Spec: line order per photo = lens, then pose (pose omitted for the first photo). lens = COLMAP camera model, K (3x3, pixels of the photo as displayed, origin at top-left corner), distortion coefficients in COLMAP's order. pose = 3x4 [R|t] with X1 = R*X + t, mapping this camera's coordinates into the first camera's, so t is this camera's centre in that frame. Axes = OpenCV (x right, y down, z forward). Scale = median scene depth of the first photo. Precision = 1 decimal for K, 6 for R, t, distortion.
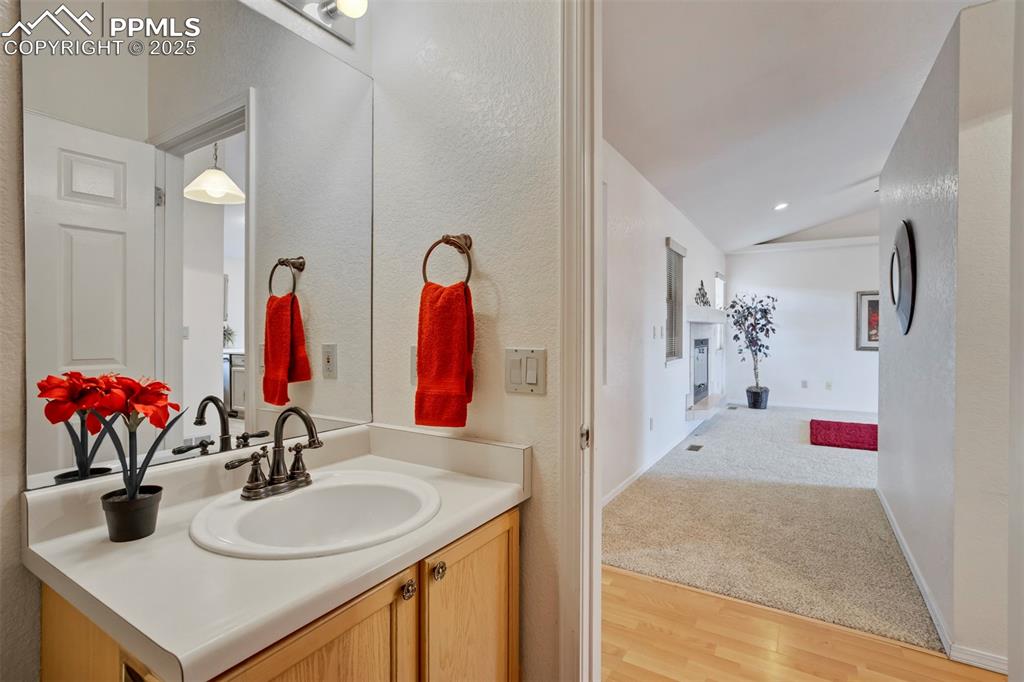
lens RADIAL K [[481.2, 0, 523.6], [0, 481.2, 338.6], [0, 0, 1]] dist [-0.024405, 0.020127]
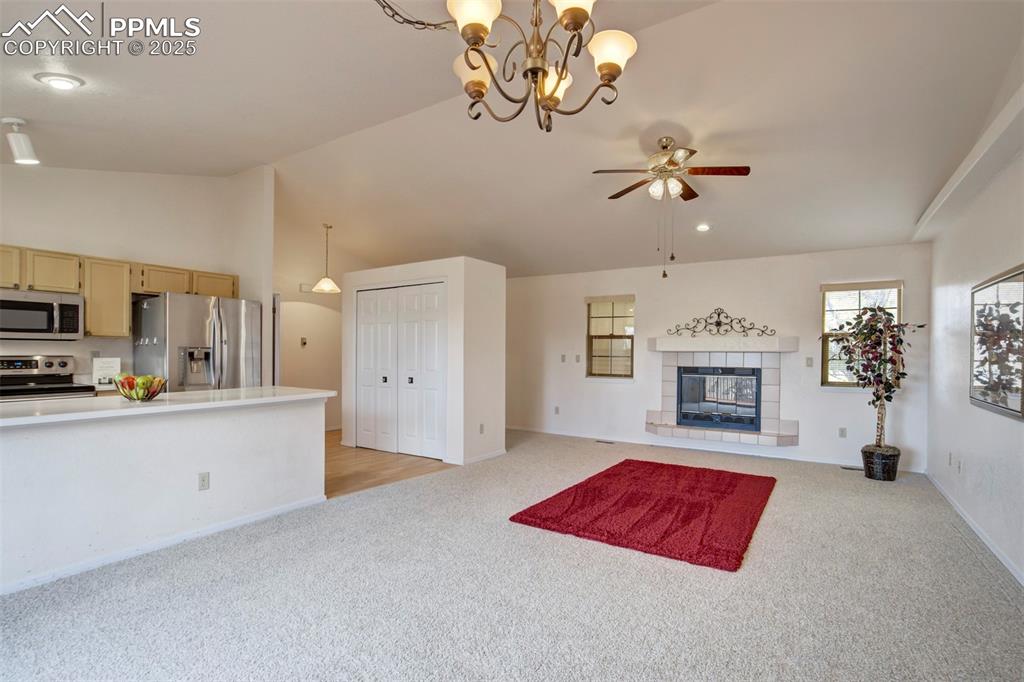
lens RADIAL K [[475.5, 0, 513.9], [0, 475.5, 345.4], [0, 0, 1]] dist [-0.038106, 0.019690]
pose [[-0.036986, -0.013296, -0.999227, 1.160373], [-0.018897, 0.999742, -0.012603, -0.020874], [0.999137, 0.018416, -0.037228, 0.520324]]
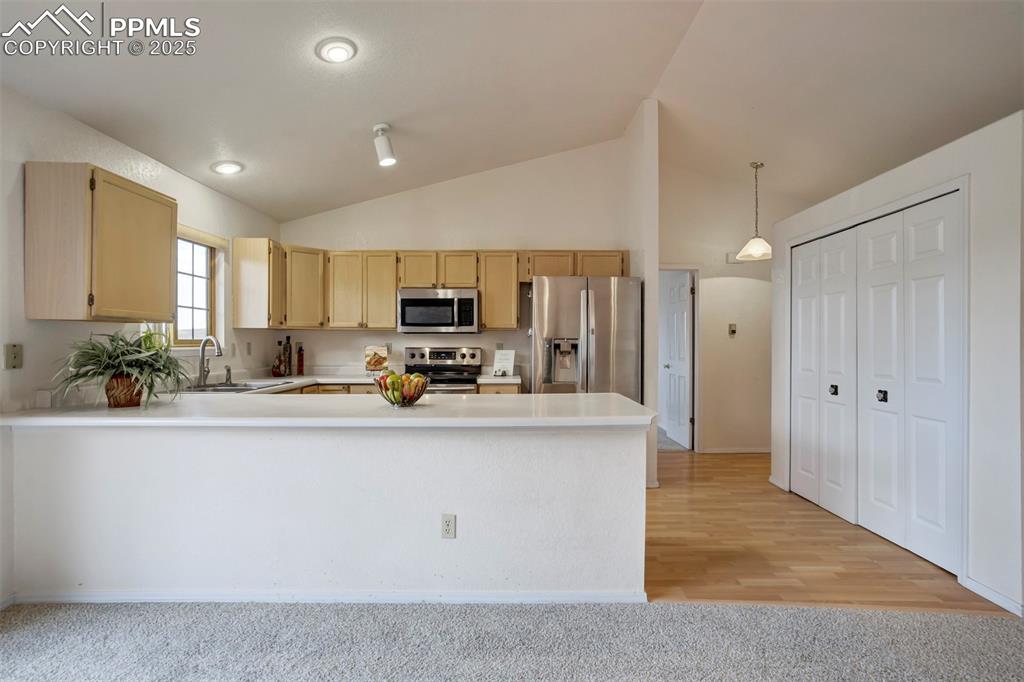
lens RADIAL K [[475.5, 0, 513.9], [0, 475.5, 345.4], [0, 0, 1]] dist [-0.038106, 0.019690]
pose [[-0.858955, 0.005808, -0.512017, 0.867462], [-0.004716, 0.999804, 0.019253, -0.020249], [0.512029, 0.018952, -0.858759, 0.506697]]
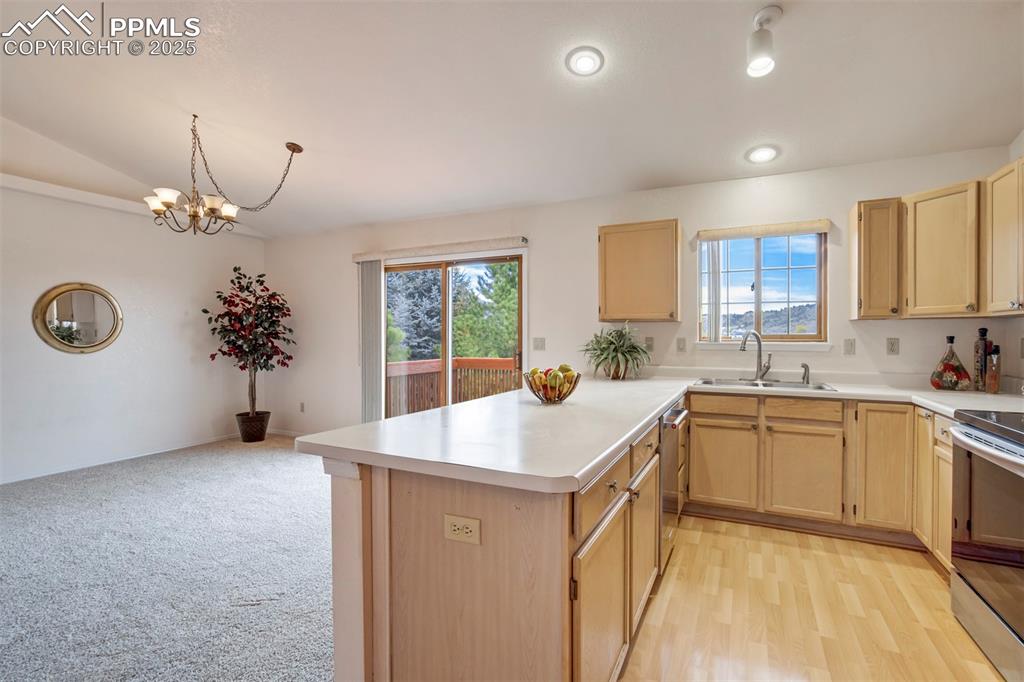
lens RADIAL K [[479.0, 0, 511.1], [0, 479.0, 338.4], [0, 0, 1]] dist [-0.003085, 0.000119]
pose [[-0.077495, -0.006717, 0.996970, 0.433445], [0.008756, 0.999934, 0.007417, -0.016922], [-0.996954, 0.009304, -0.077431, 0.232367]]
